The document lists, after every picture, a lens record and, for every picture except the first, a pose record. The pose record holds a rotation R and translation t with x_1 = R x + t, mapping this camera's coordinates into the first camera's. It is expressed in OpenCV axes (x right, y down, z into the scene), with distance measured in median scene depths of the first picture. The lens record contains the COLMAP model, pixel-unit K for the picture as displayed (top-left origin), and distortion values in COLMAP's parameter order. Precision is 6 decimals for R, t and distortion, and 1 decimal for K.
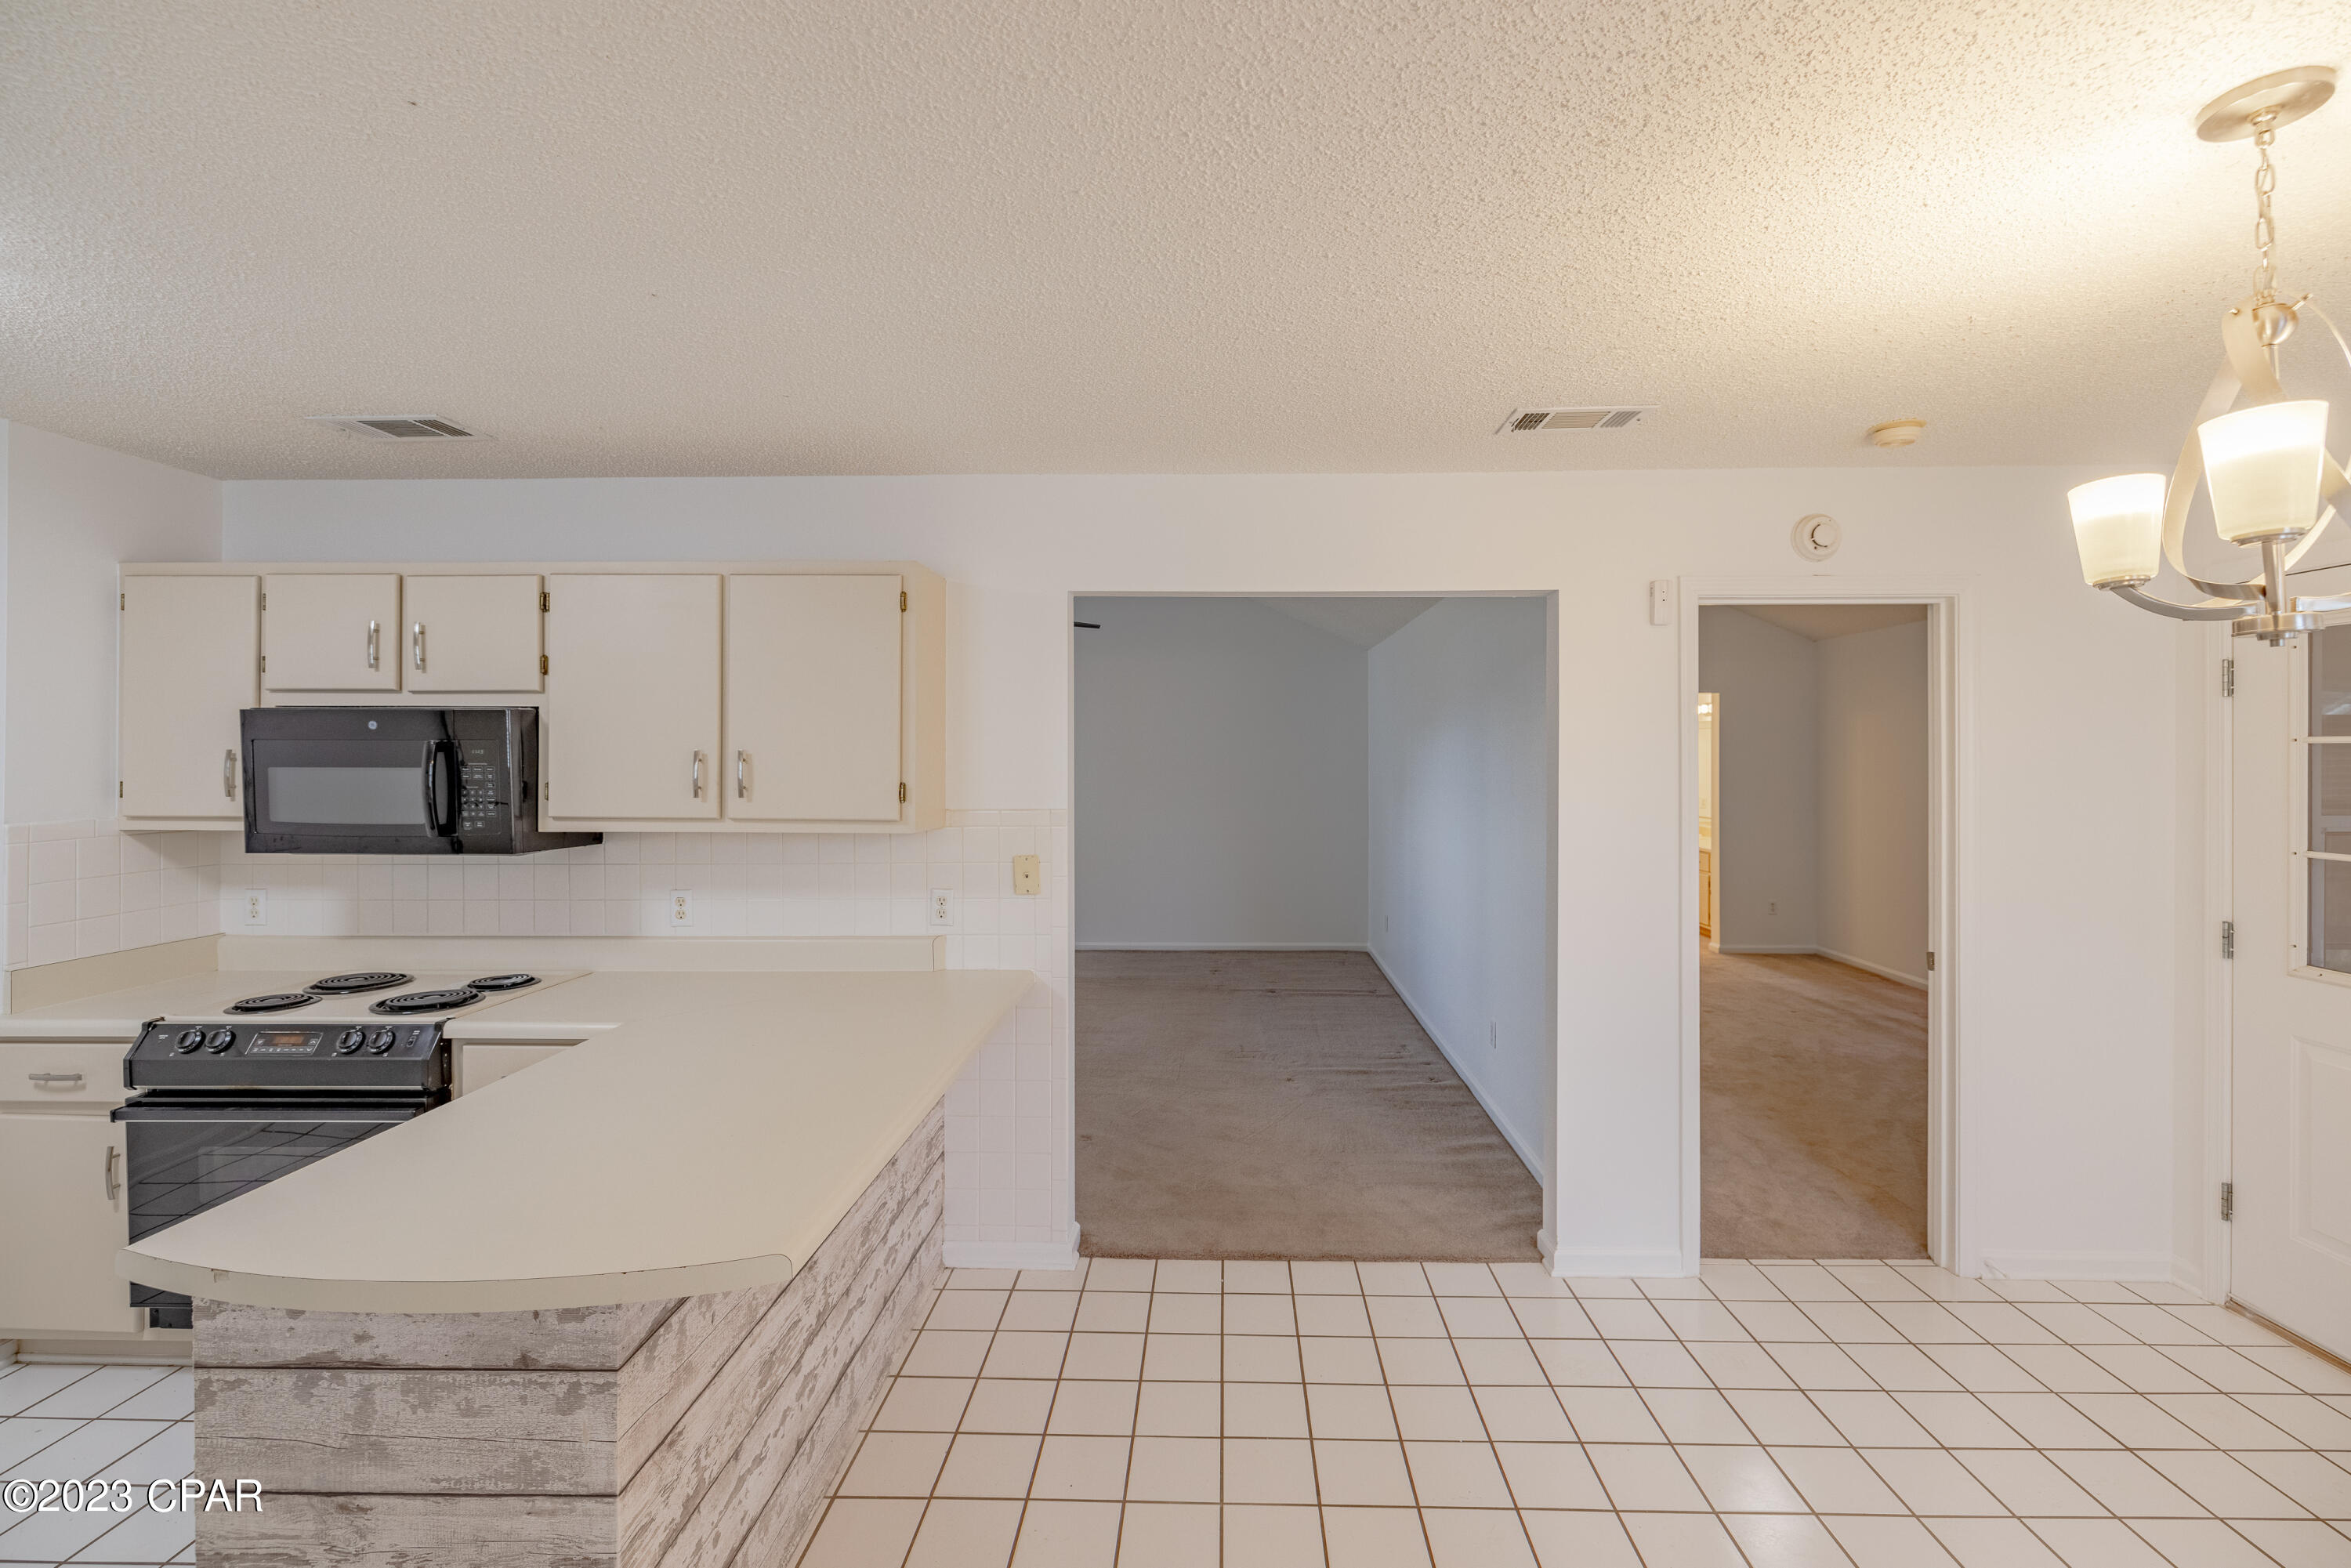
lens RADIAL K [[1649.7, 0, 1173.1], [0, 1649.7, 779.5], [0, 0, 1]] dist [-0.005173, -0.007627]
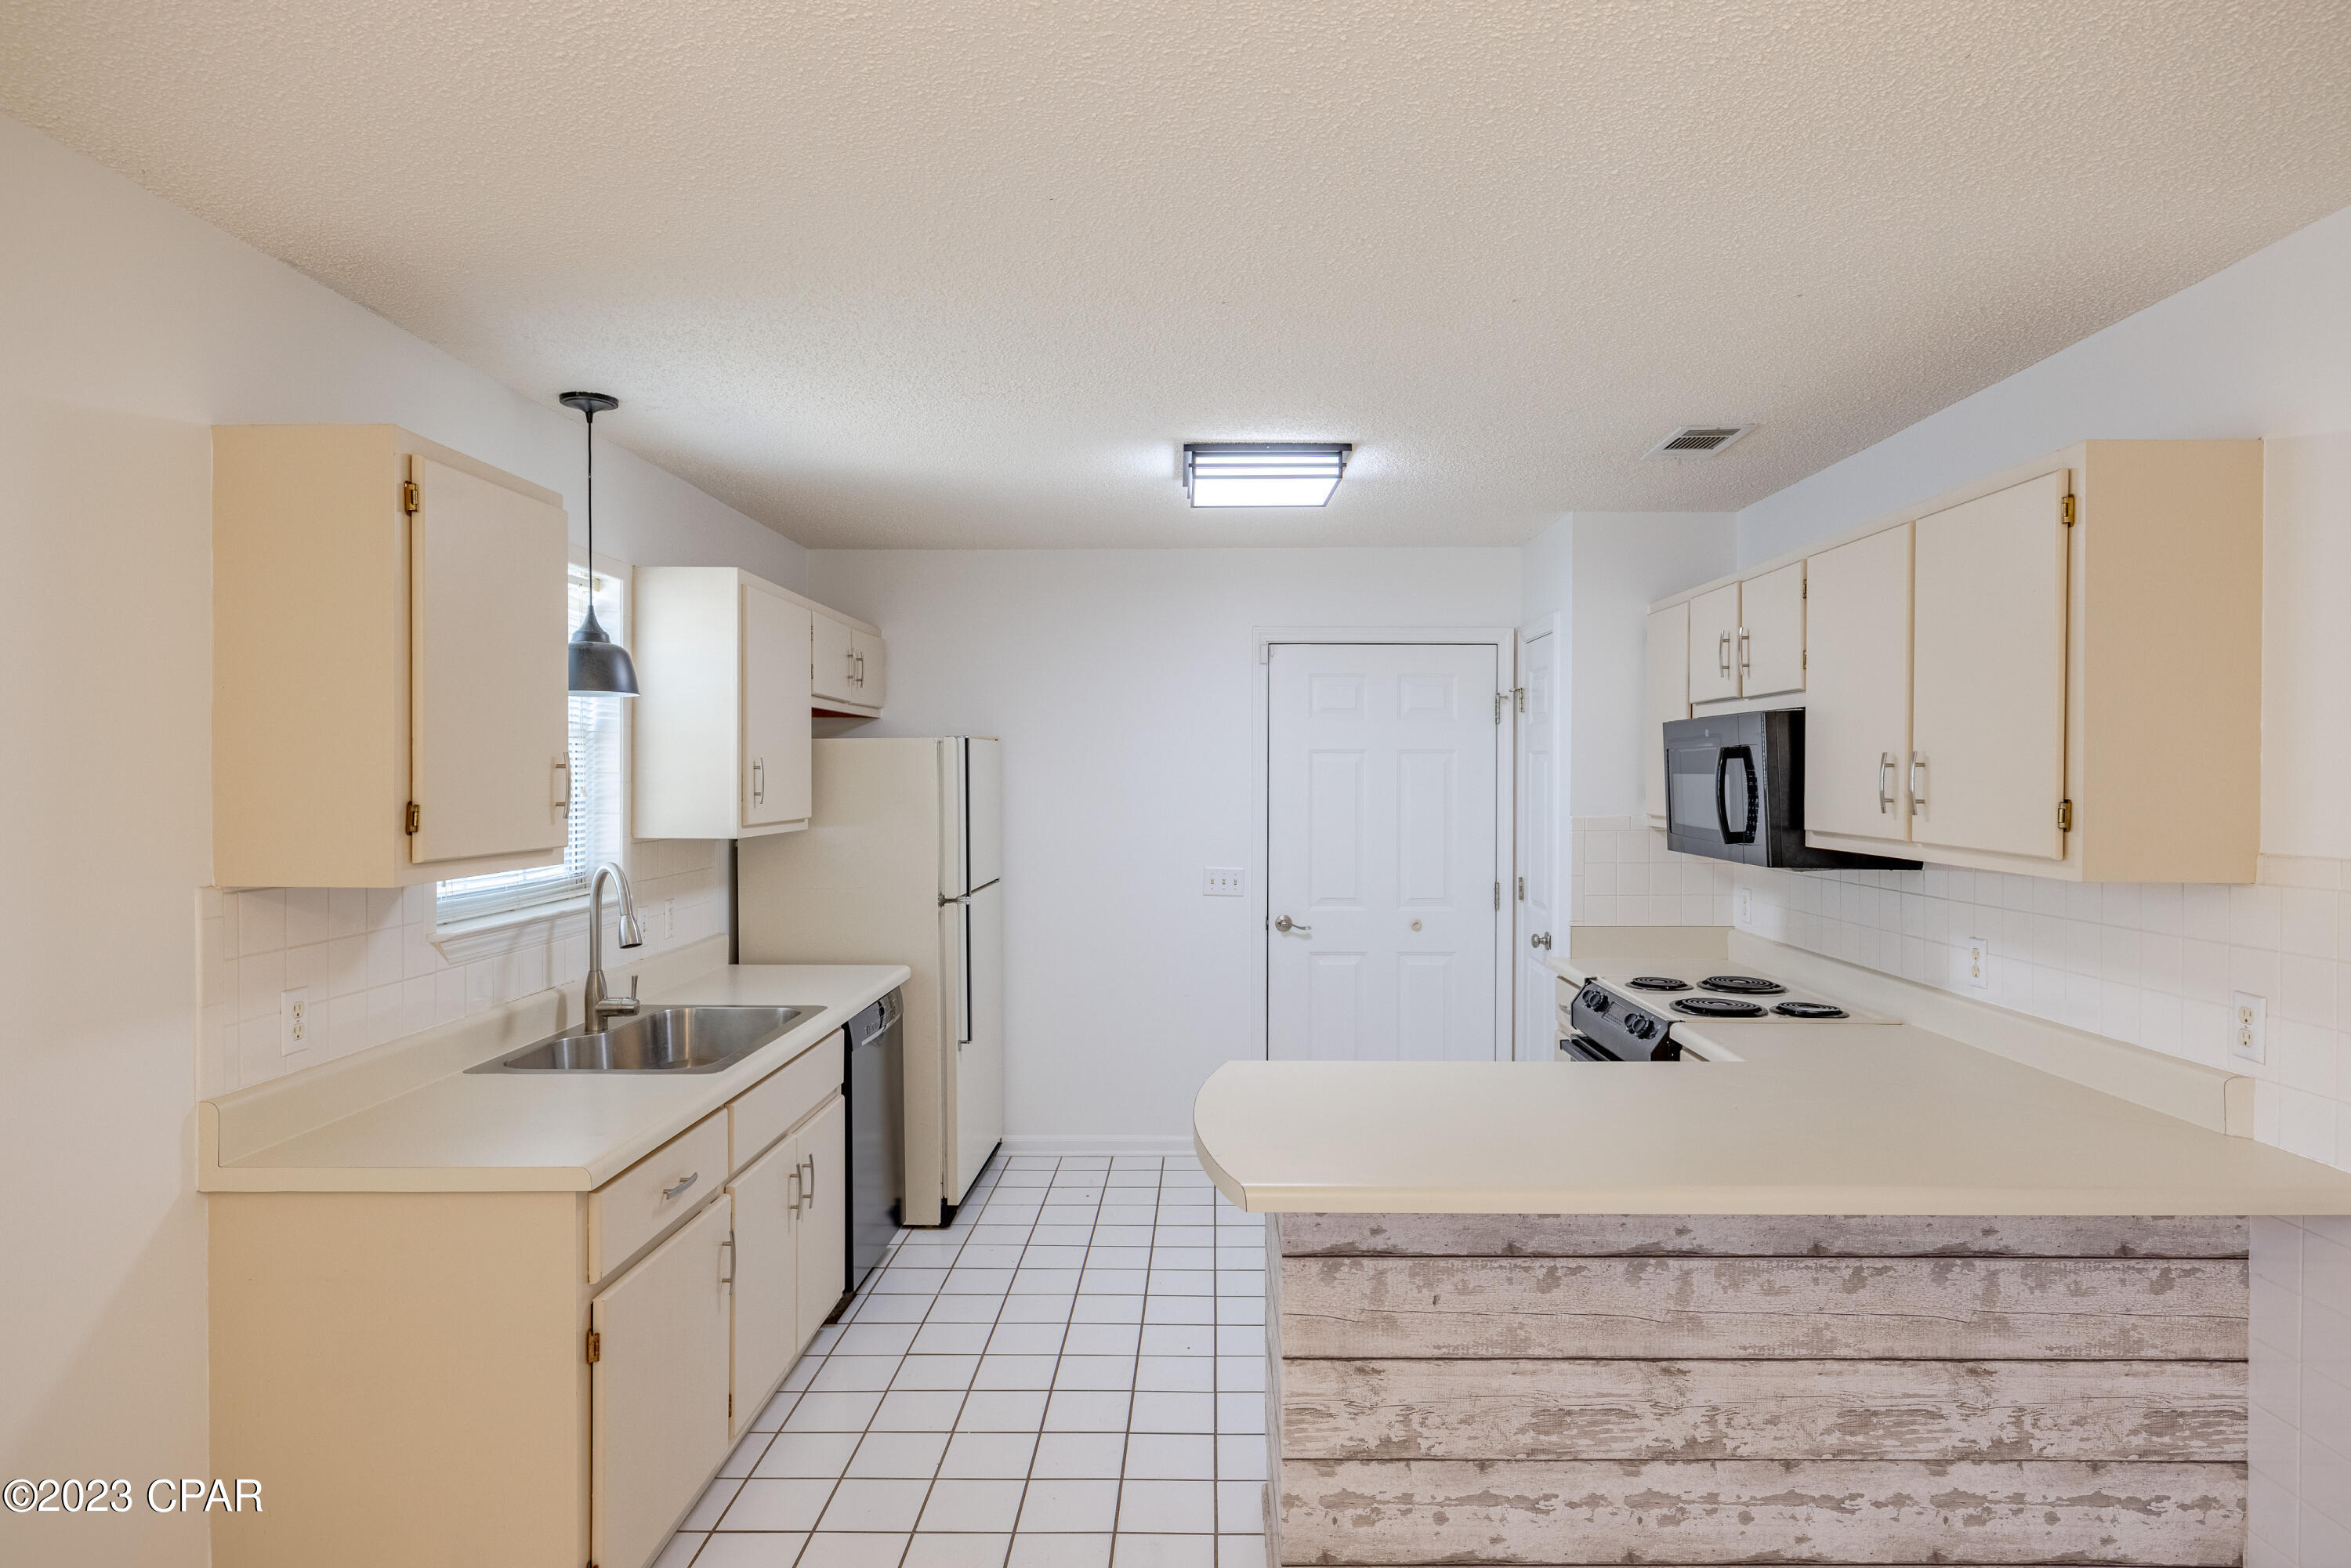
lens RADIAL K [[1324.0, 0, 1181.0], [0, 1324.0, 780.4], [0, 0, 1]] dist [0.005754, 0.001816]
pose [[0.999804, 0.002369, 0.019650, -1.115631], [-0.002387, 0.999997, 0.000886, 0.002382], [-0.019648, -0.000933, 0.999807, 0.019755]]
